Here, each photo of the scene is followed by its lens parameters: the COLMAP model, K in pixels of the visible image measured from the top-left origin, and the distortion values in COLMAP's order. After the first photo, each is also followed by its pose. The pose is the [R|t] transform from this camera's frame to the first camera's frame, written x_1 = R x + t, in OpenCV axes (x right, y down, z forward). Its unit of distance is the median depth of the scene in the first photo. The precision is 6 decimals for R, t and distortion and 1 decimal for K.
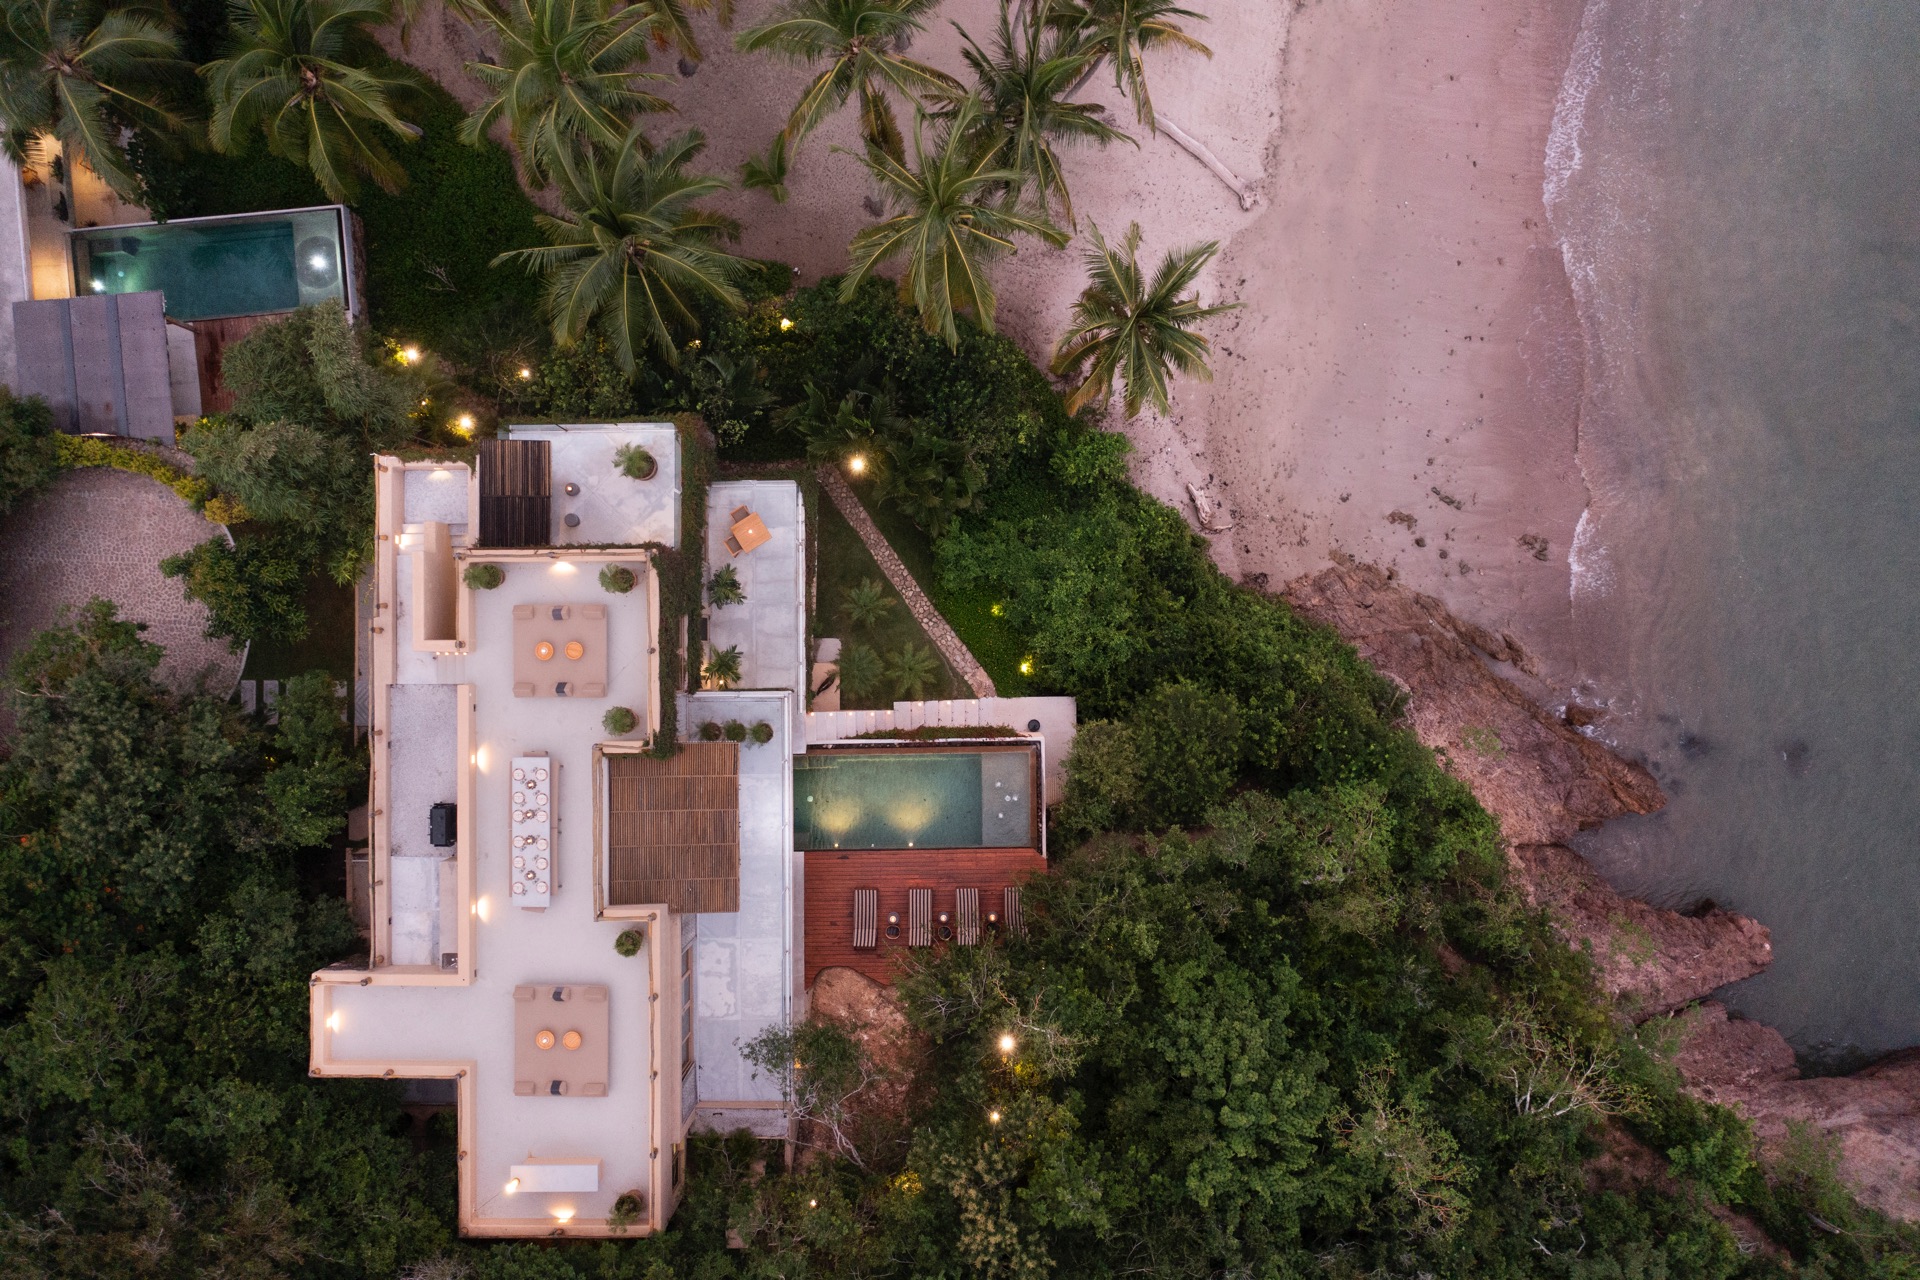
lens RADIAL K [[1500.3, 0, 960.8], [0, 1500.3, 652.0], [0, 0, 1]] dist [-0.001308, -0.000767]
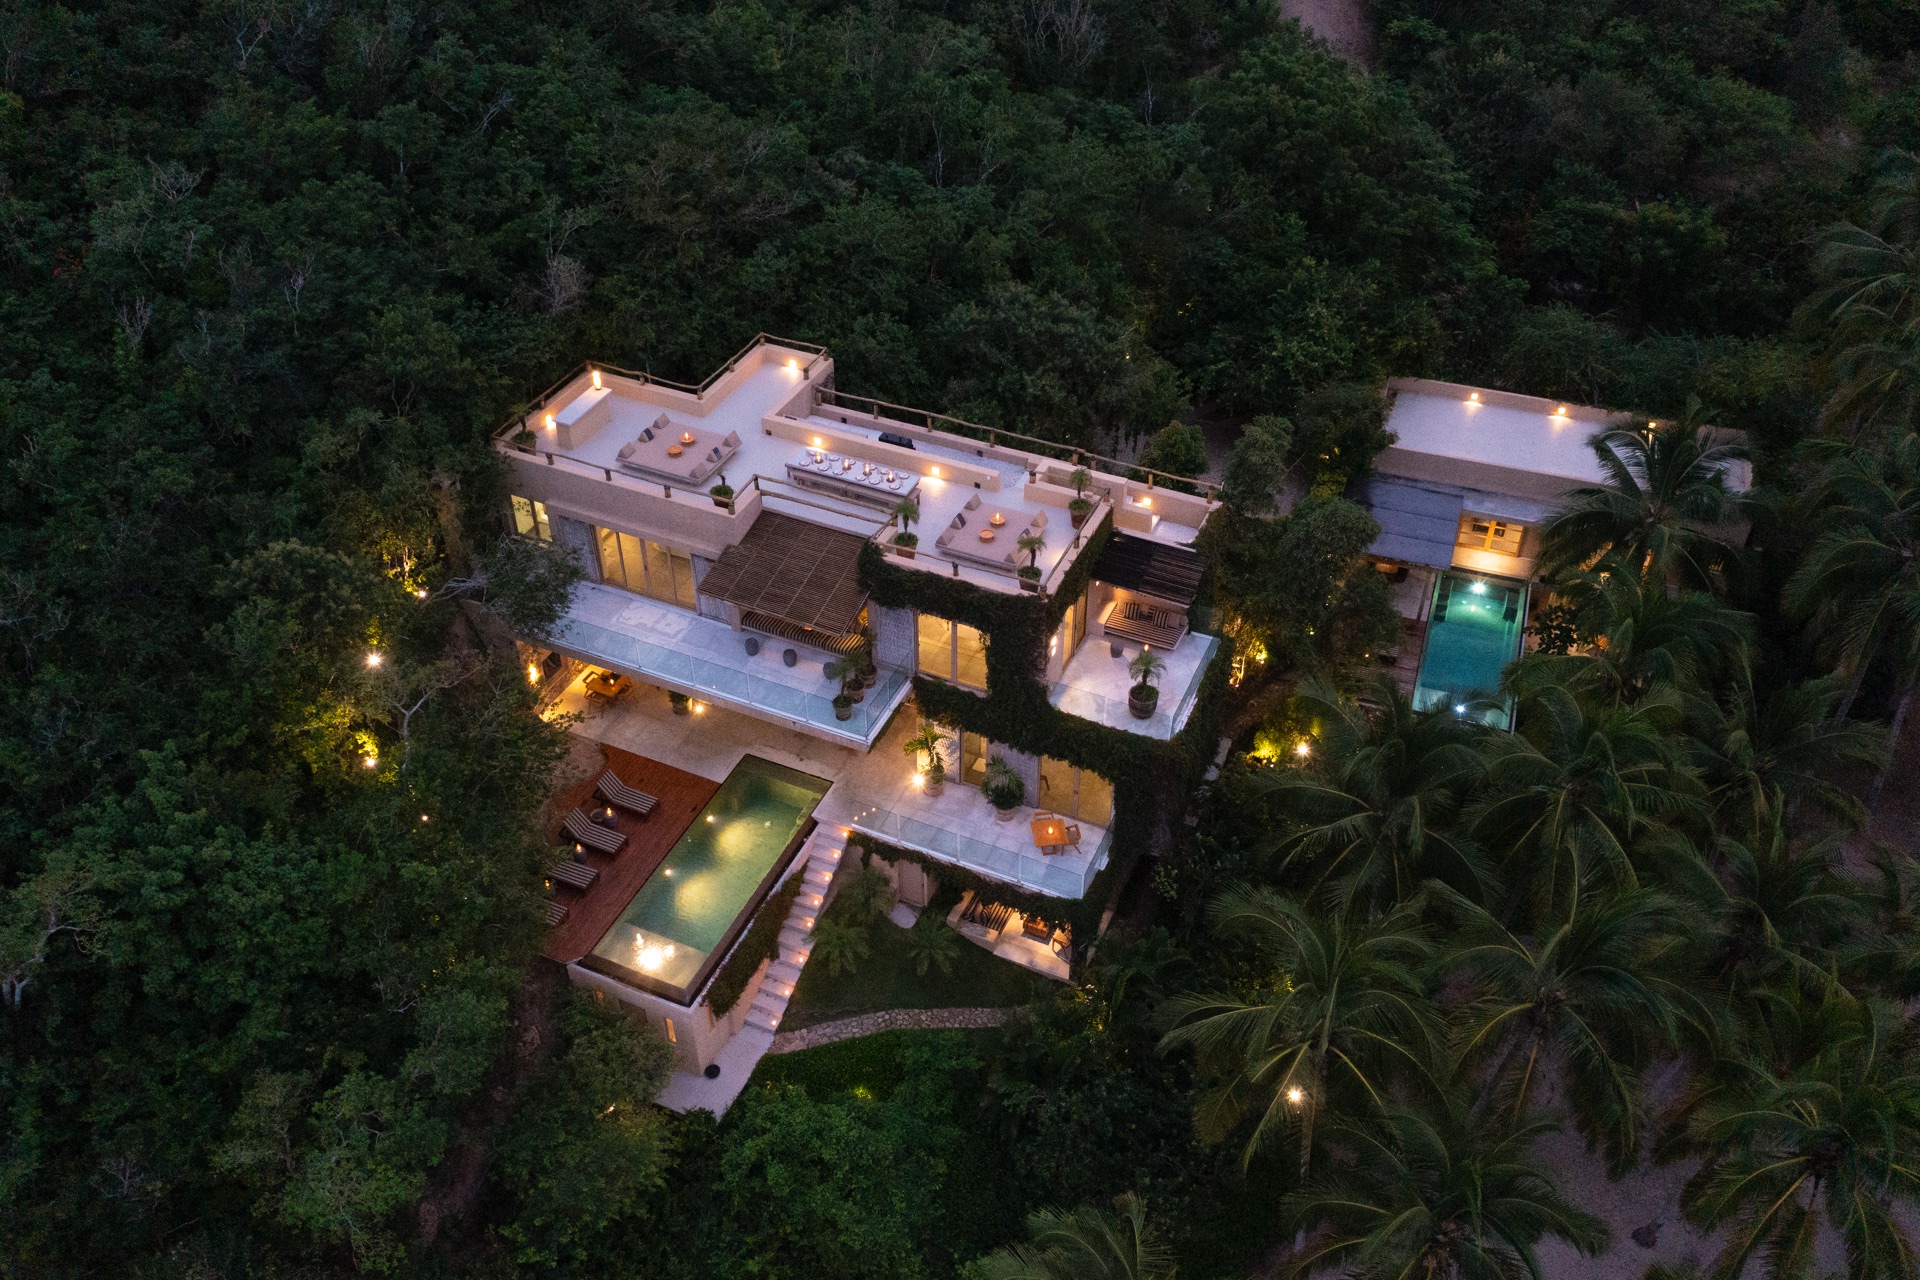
lens RADIAL K [[1597.0, 0, 960.0], [0, 1597.0, 640.0], [0, 0, 1]] dist [-0.001617, 0.002736]
pose [[-0.413892, 0.585517, -0.697039, 0.553060], [-0.910325, -0.265268, 0.317712, -0.344742], [0.001124, 0.766031, 0.642803, 0.311150]]
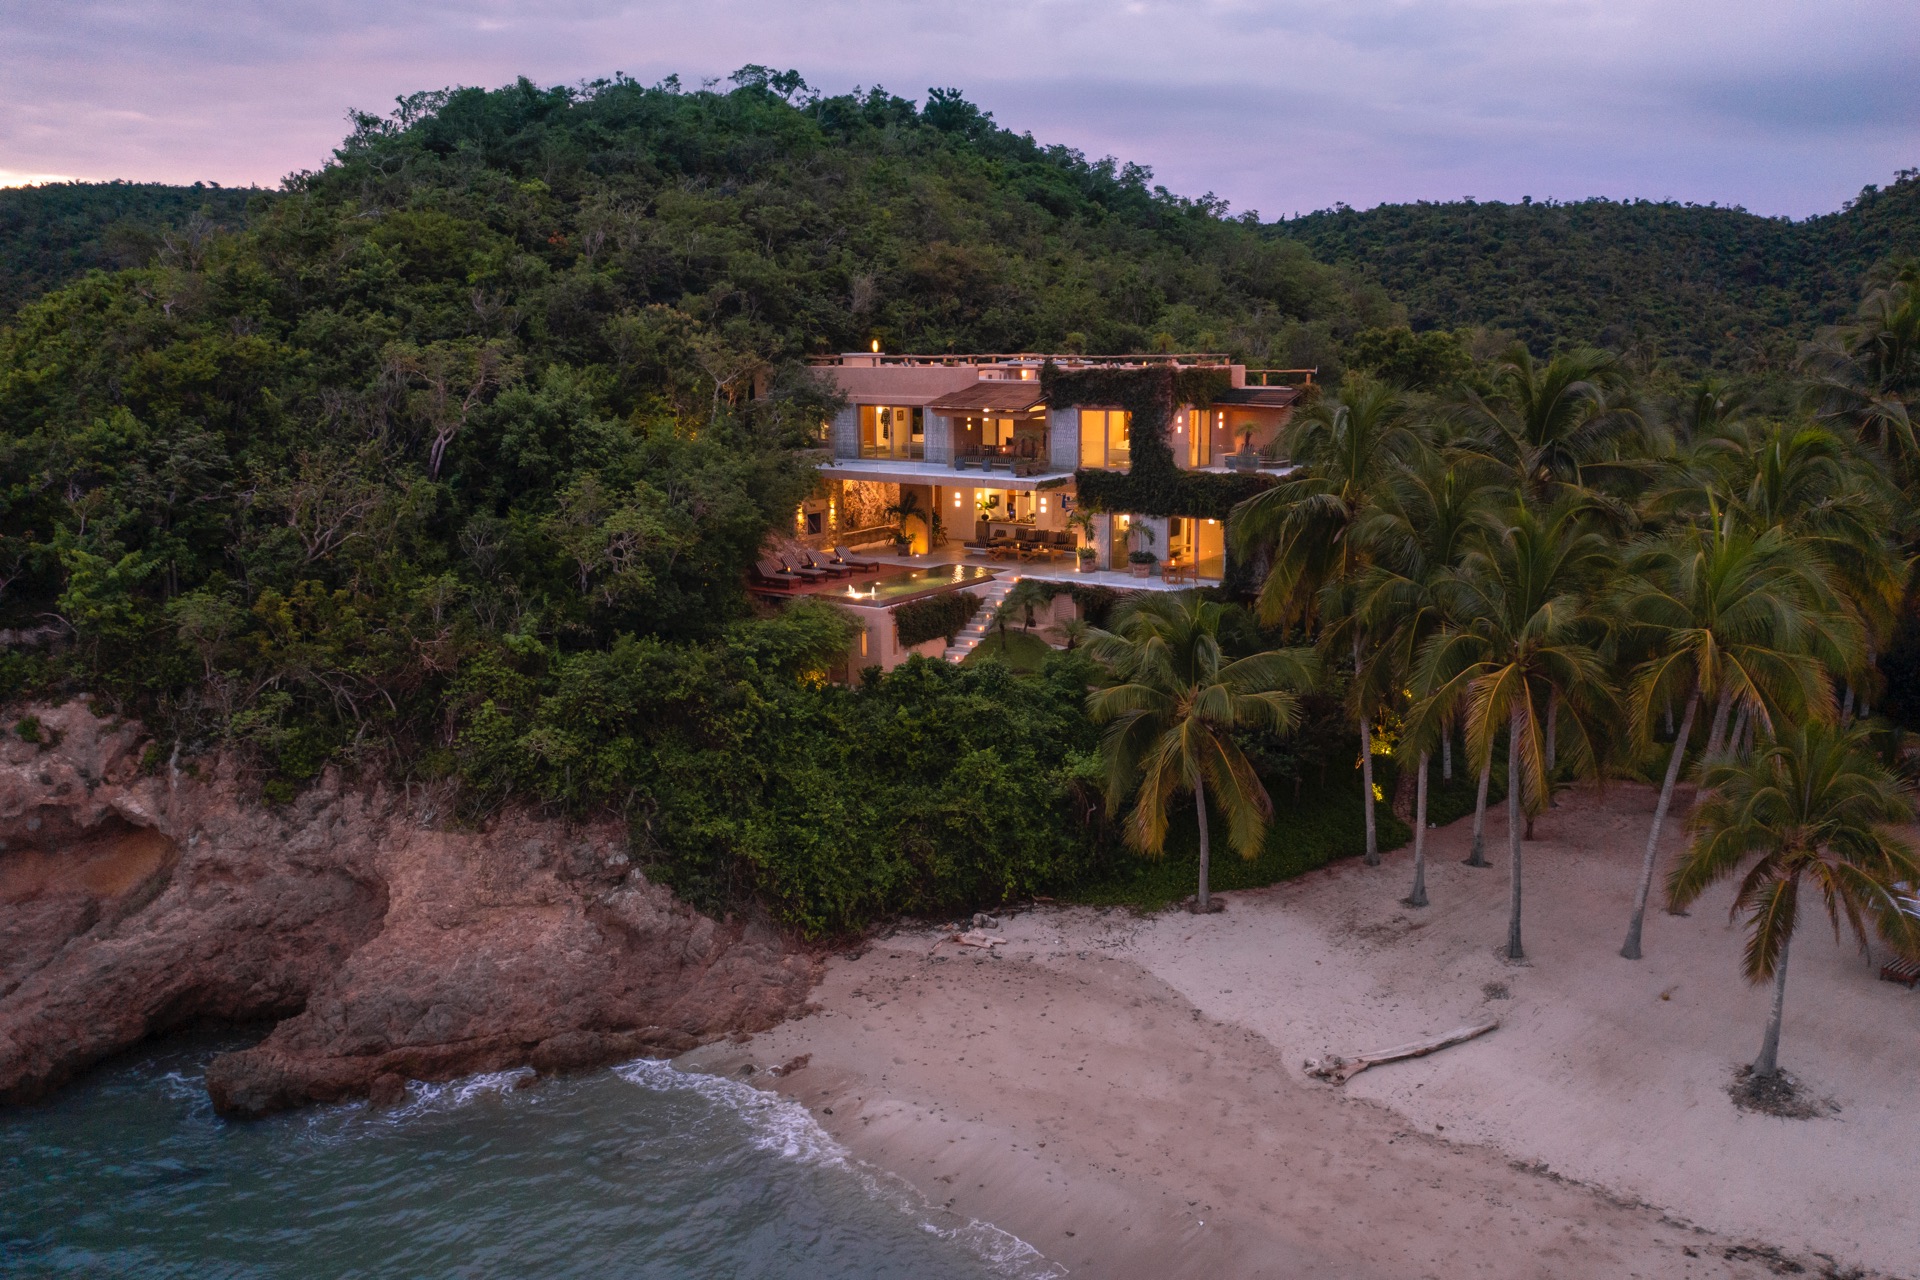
lens RADIAL K [[1518.9, 0, 957.9], [0, 1518.9, 637.1], [0, 0, 1]] dist [-0.001796, 0.007810]
pose [[-0.573745, 0.169099, -0.801387, 1.024224], [-0.818942, -0.103787, 0.564413, -0.689504], [0.012268, 0.980119, 0.198029, 0.910264]]
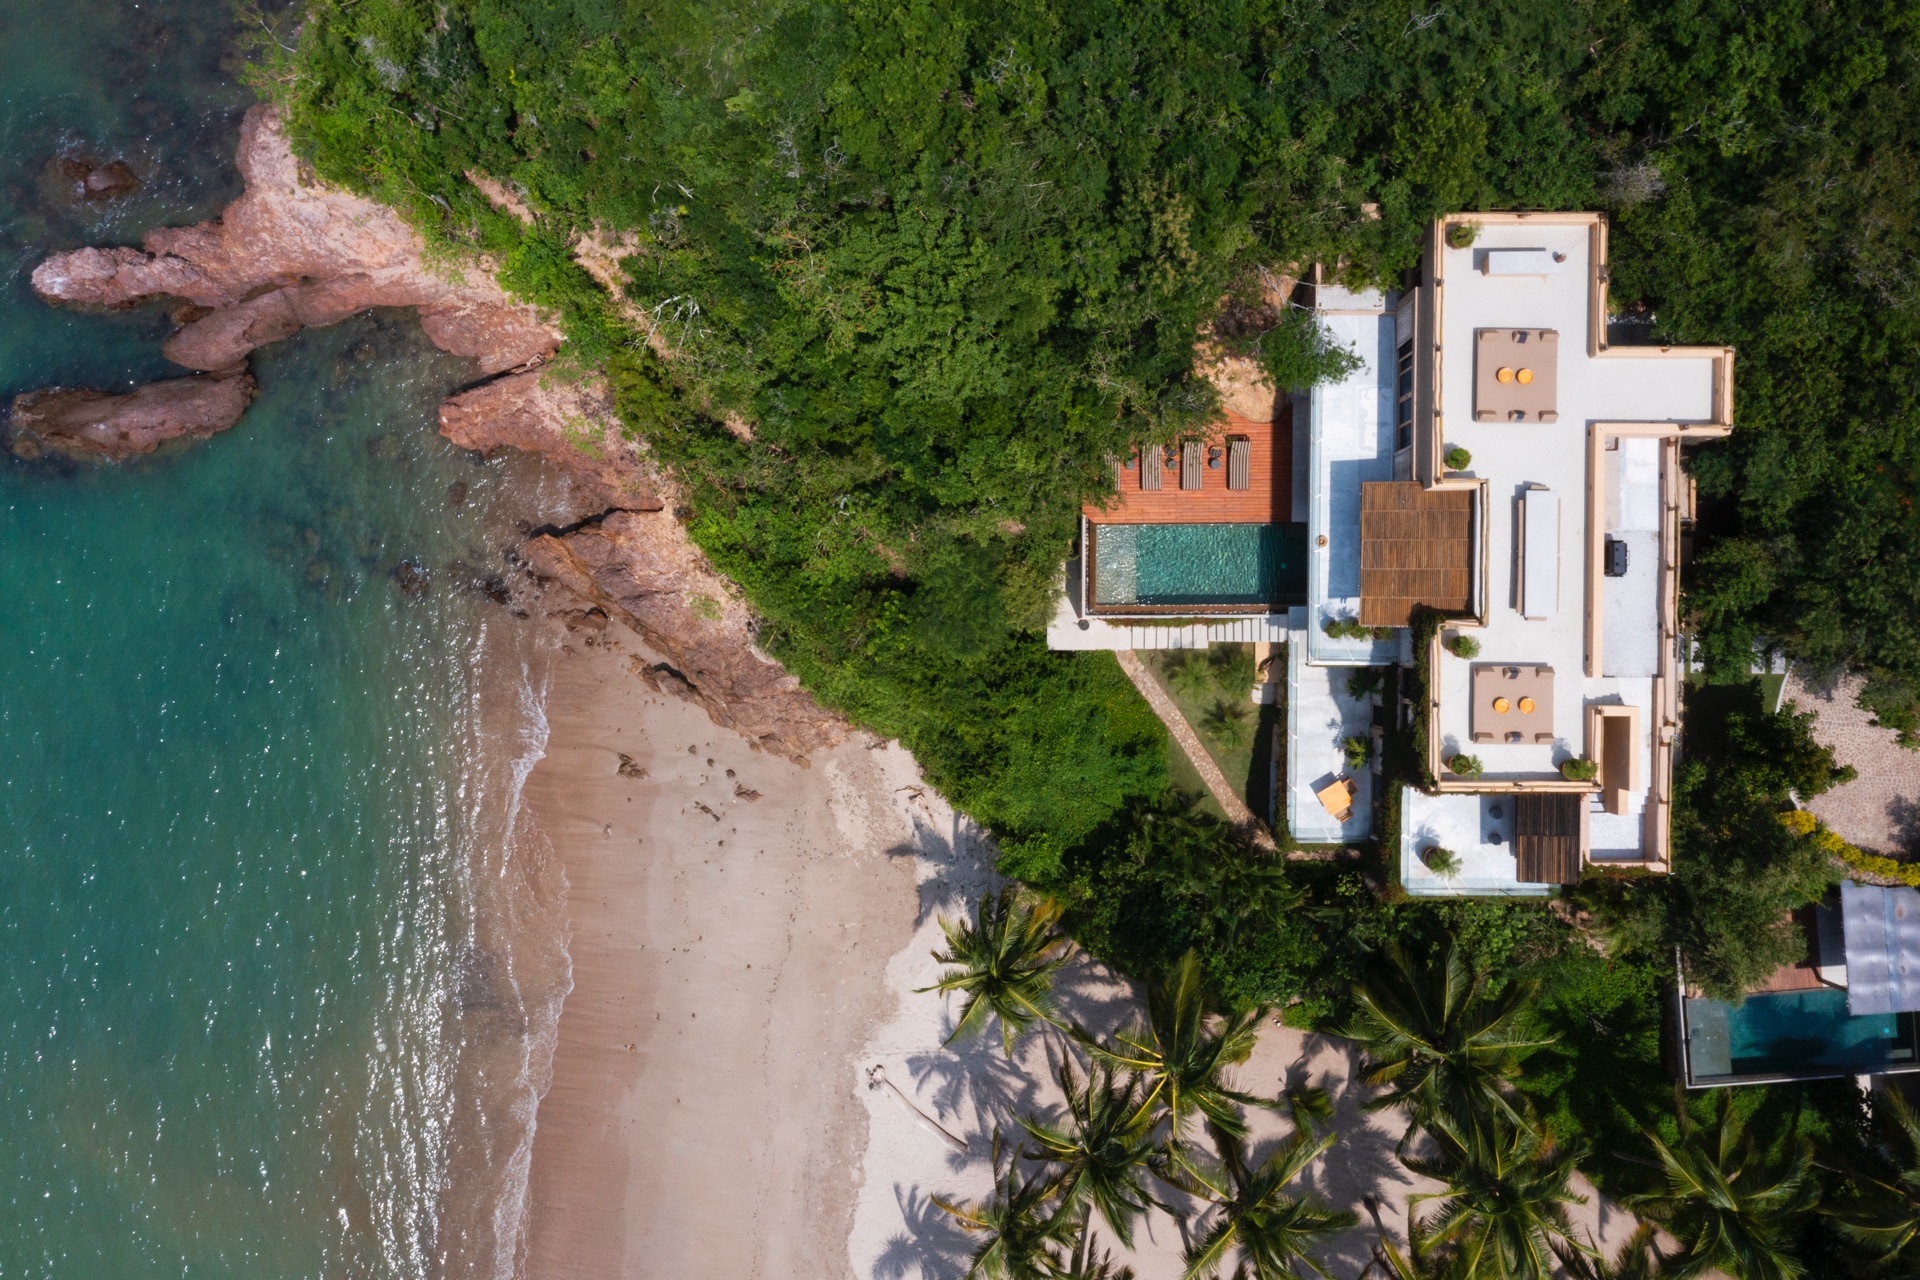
lens RADIAL K [[1500.3, 0, 960.8], [0, 1500.3, 652.0], [0, 0, 1]] dist [-0.001308, -0.000767]
pose [[-0.998996, -0.014389, 0.042425, 0.112999], [0.014280, -0.999894, -0.002883, 0.036473], [0.042462, -0.002274, 0.999095, -0.189813]]
